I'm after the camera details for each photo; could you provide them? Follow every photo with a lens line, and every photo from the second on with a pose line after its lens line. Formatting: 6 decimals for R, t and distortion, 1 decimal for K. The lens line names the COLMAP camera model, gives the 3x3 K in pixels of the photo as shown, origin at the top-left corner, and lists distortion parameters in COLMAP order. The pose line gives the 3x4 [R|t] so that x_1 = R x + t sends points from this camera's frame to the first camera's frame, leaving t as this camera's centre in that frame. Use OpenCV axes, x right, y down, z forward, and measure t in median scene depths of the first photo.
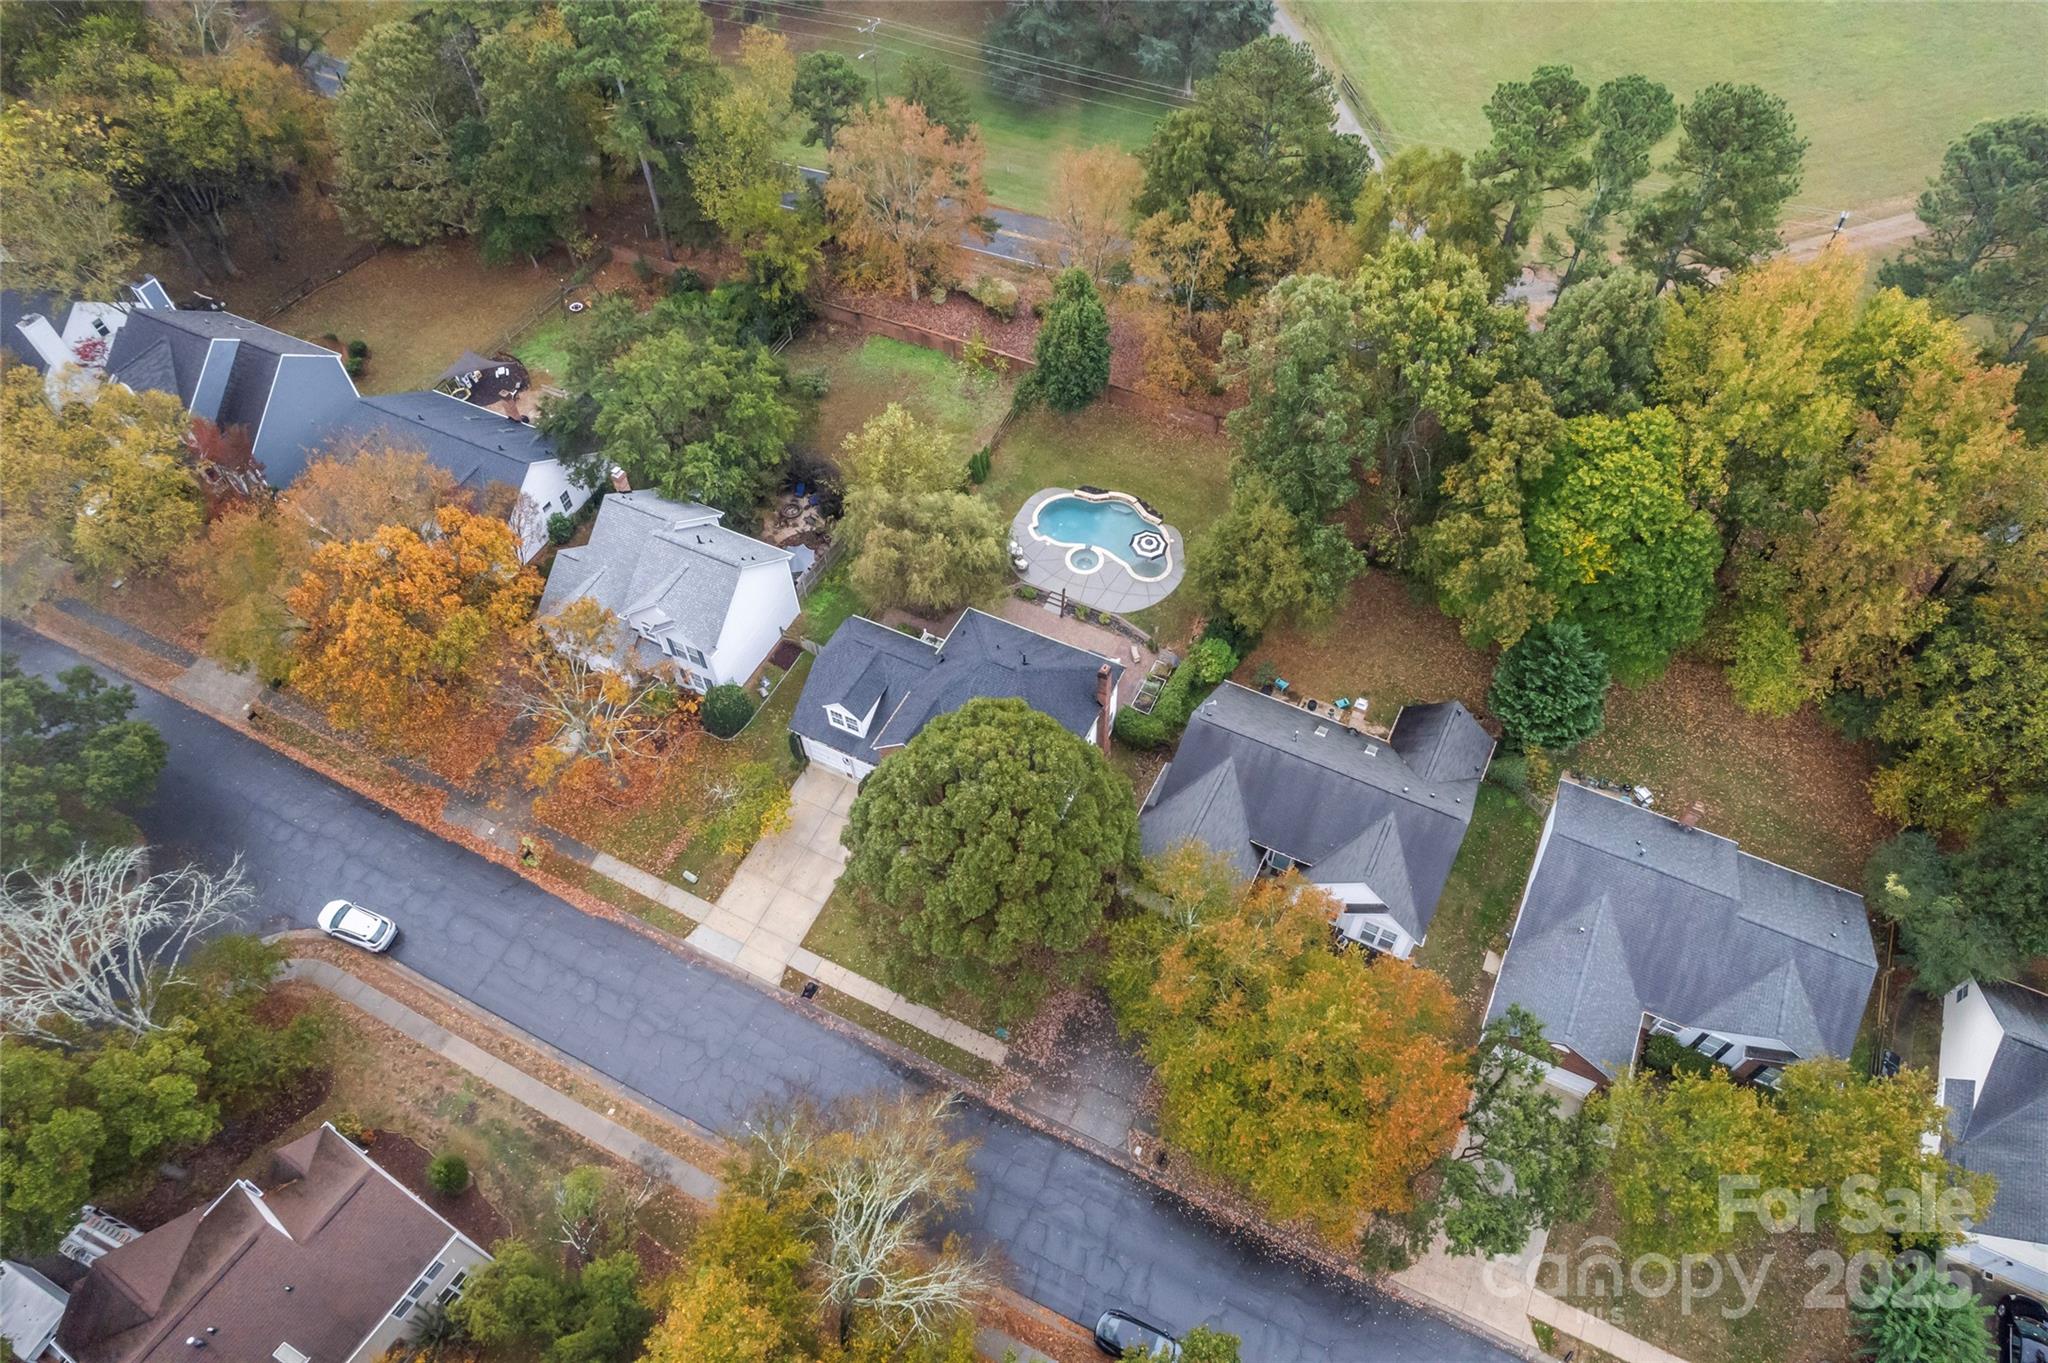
lens RADIAL K [[1340.1, 0, 1024.0], [0, 1340.1, 681.5], [0, 0, 1]] dist [-0.070922, 0.064941]
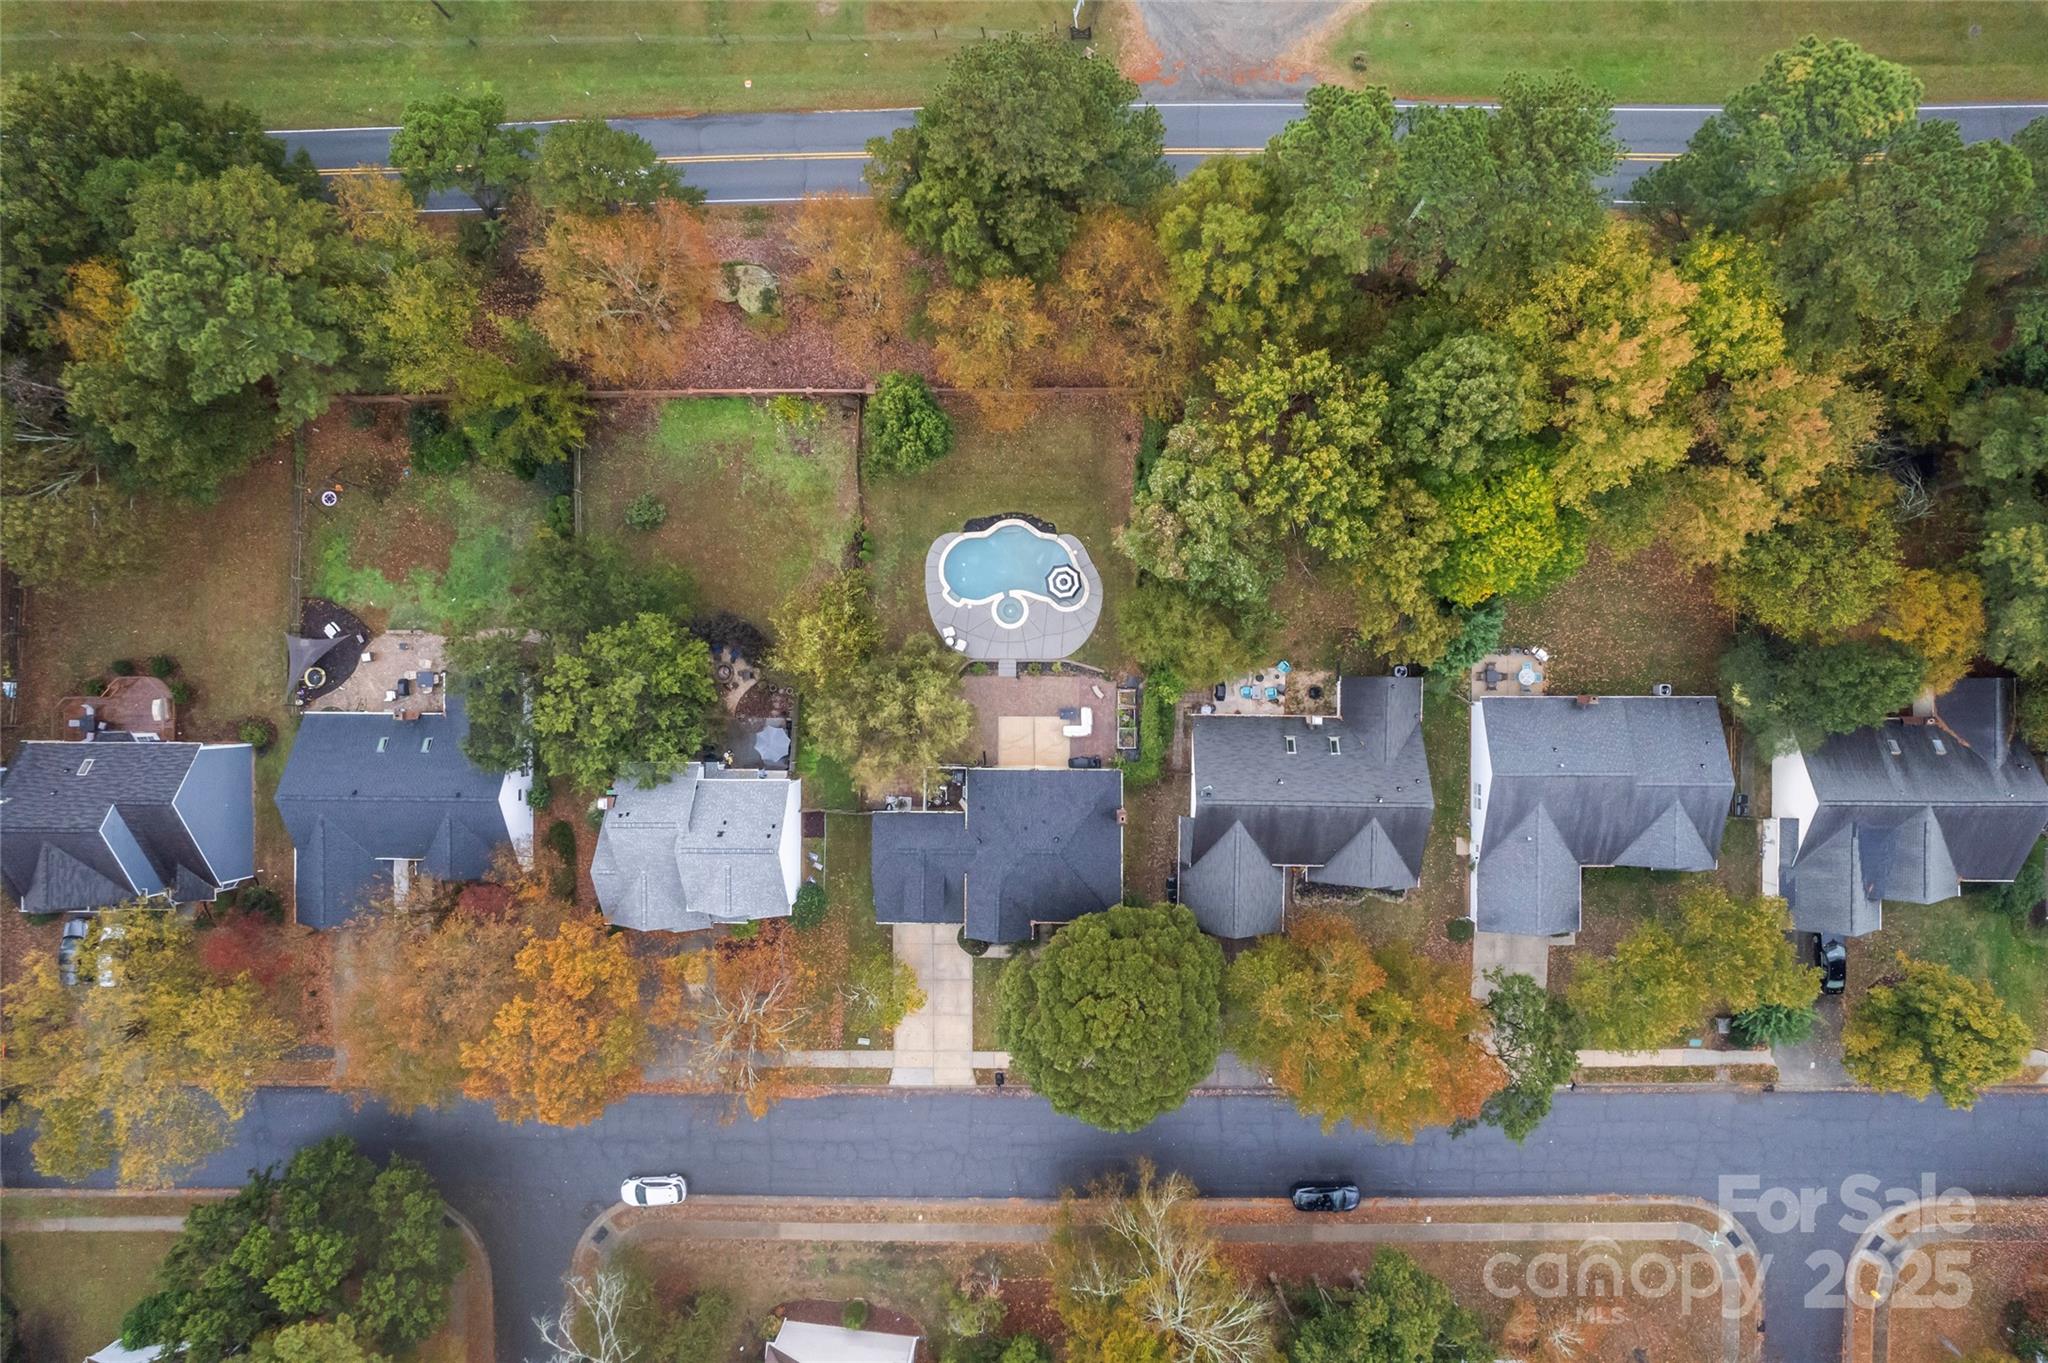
lens RADIAL K [[1340.1, 0, 1024.0], [0, 1340.1, 681.5], [0, 0, 1]] dist [-0.070922, 0.064941]
pose [[0.895691, -0.444647, -0.005197, 0.042451], [0.355863, 0.709741, 0.607971, -0.821791], [-0.266644, -0.546404, 0.793942, 0.153358]]
